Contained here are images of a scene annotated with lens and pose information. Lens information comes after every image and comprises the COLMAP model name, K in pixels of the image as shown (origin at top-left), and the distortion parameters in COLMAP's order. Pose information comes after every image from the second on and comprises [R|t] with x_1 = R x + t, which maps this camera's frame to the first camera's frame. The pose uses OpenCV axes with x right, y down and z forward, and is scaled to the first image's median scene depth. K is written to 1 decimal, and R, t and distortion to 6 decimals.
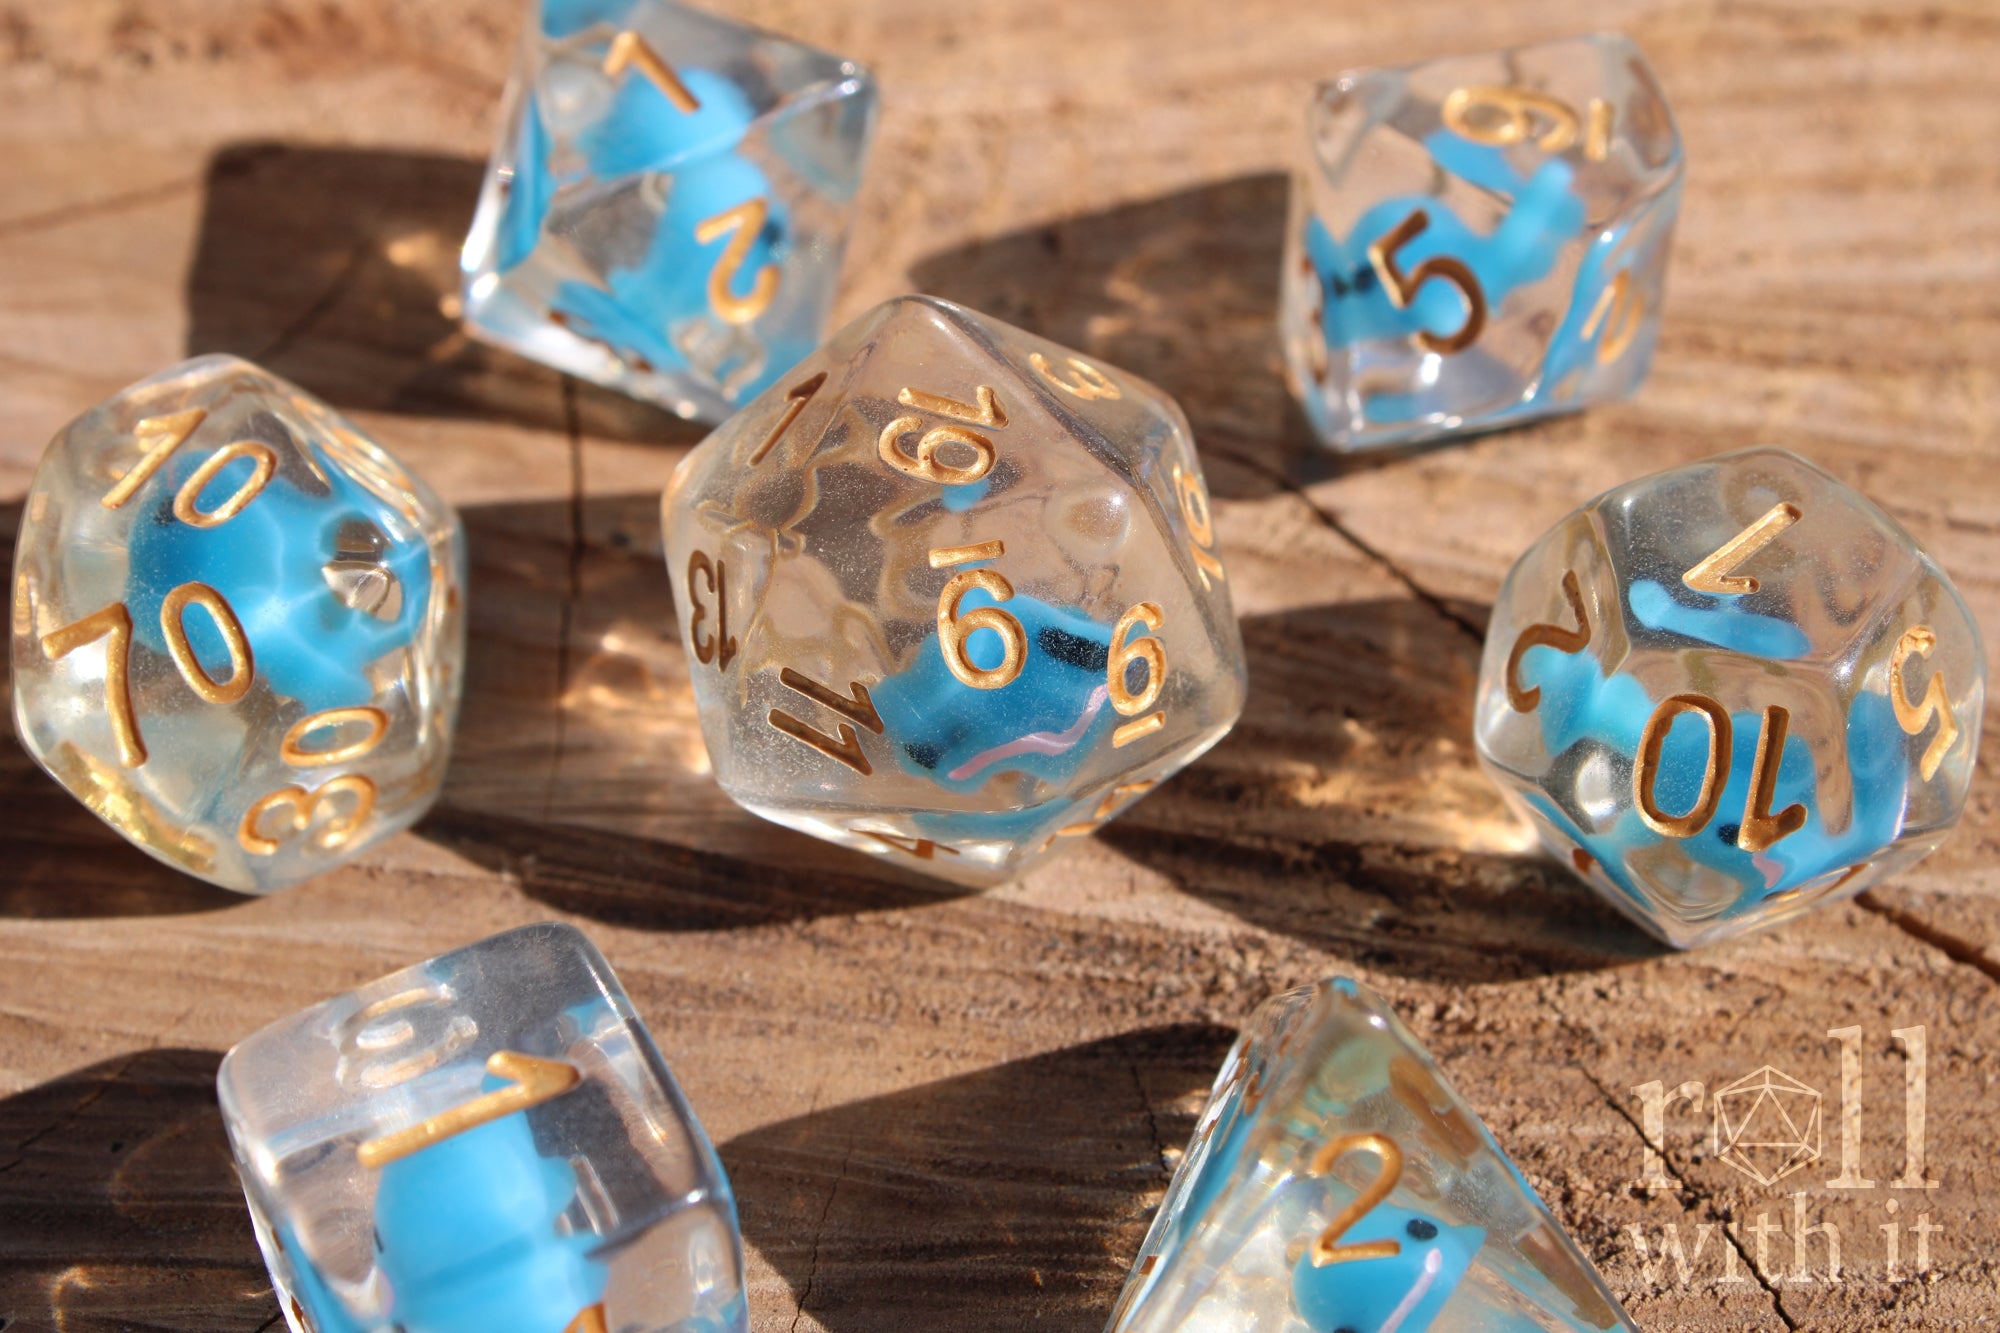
lens RADIAL K [[3633.9, 0, 900.8], [0, 3633.9, 635.8], [0, 0, 1]] dist [-0.006371, 0.285203]
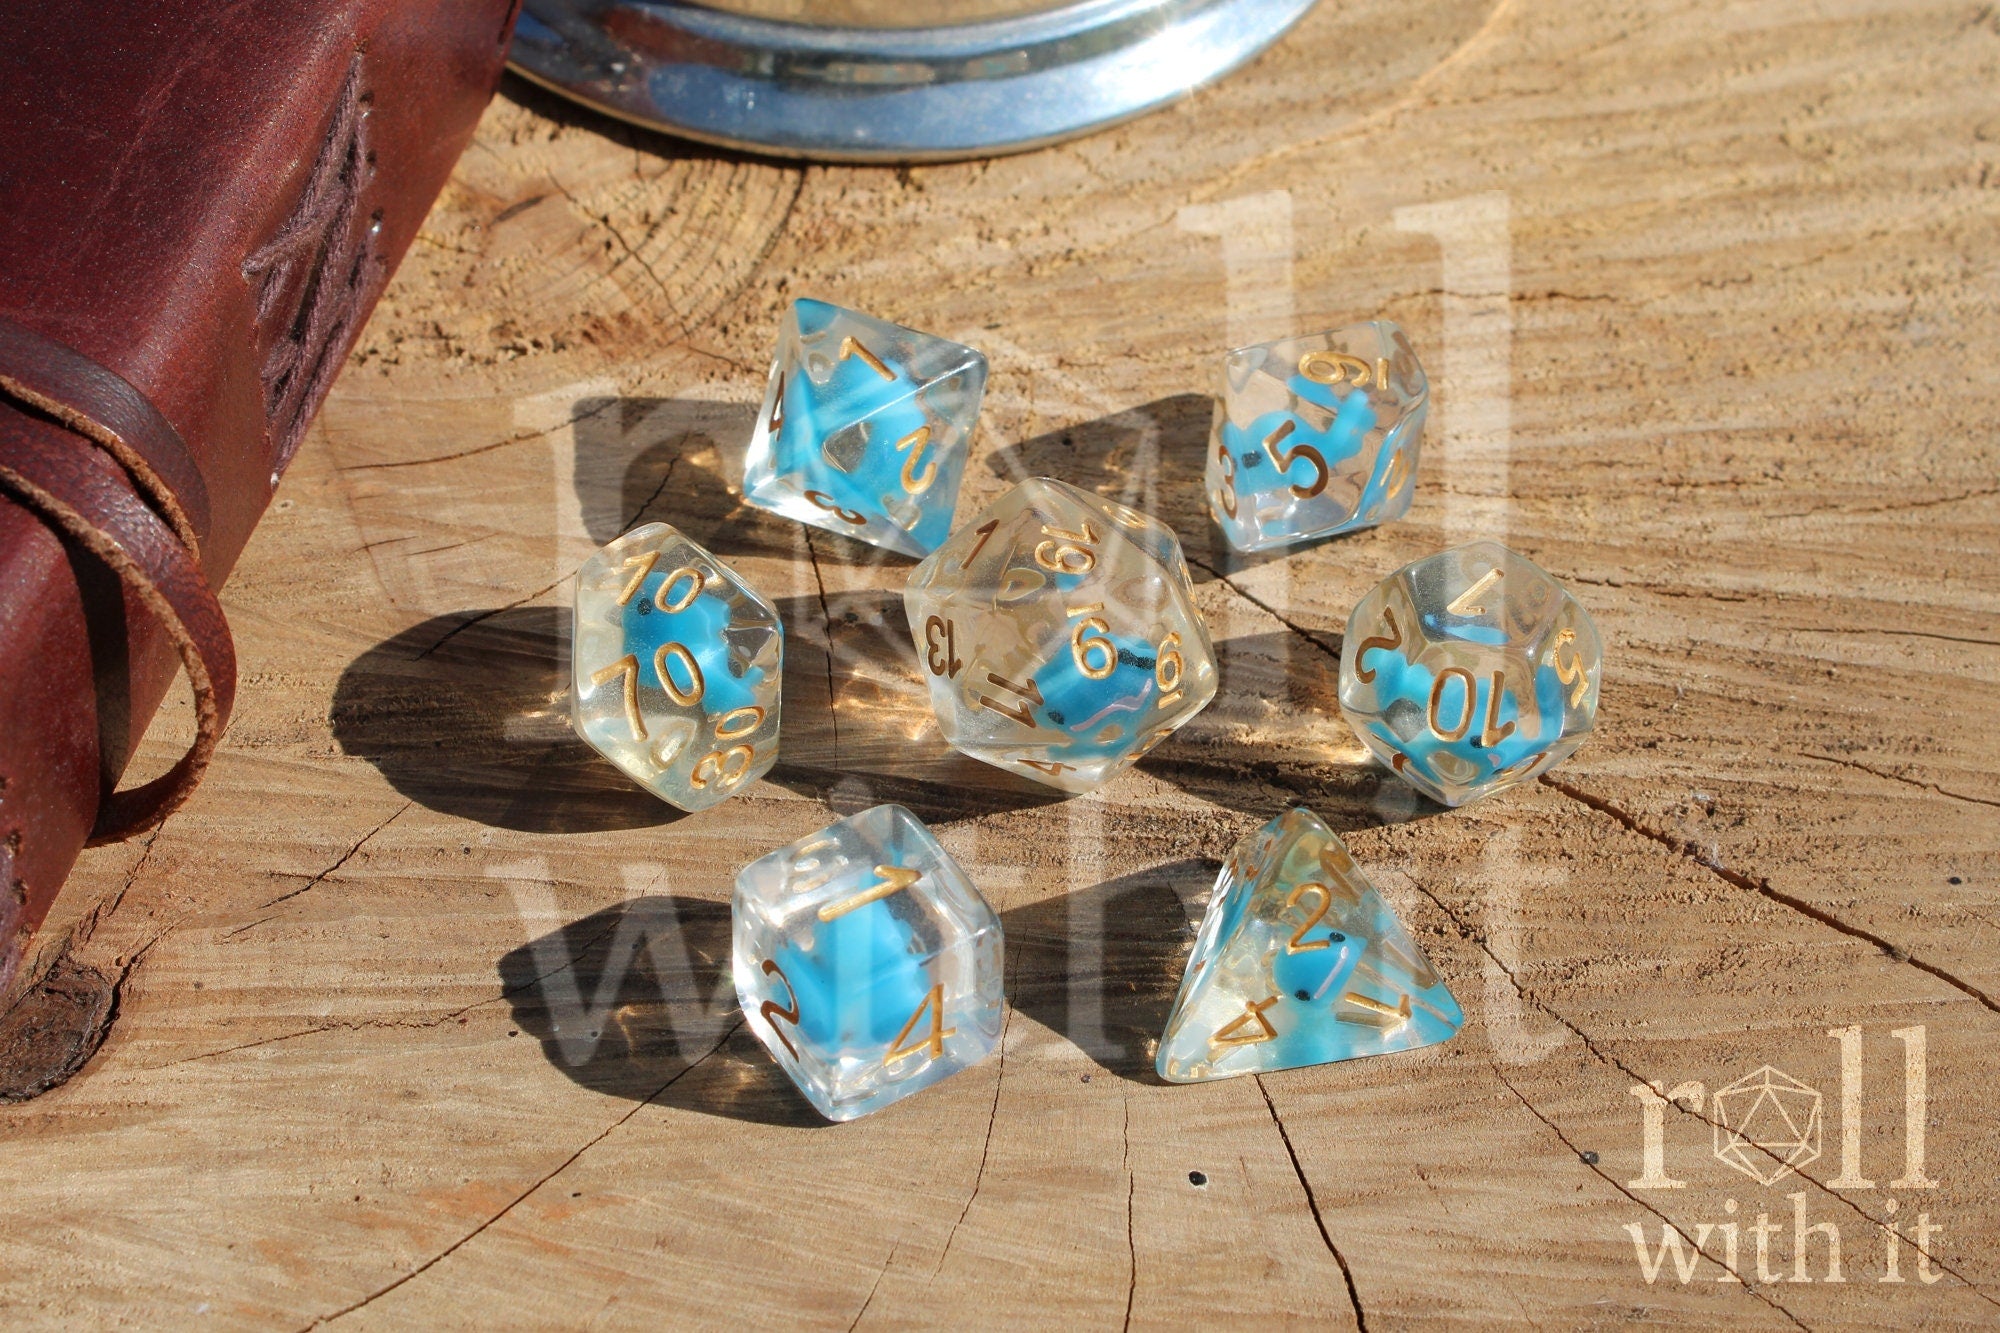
lens RADIAL K [[2742.2, 0, 1001.4], [0, 2742.2, 591.8], [0, 0, 1]] dist [-0.096640, 1.706832]
pose [[0.996498, -0.038247, 0.074356, -0.118191], [0.041537, 0.998202, -0.043213, 0.025662], [-0.072569, 0.046150, 0.996295, -0.400205]]
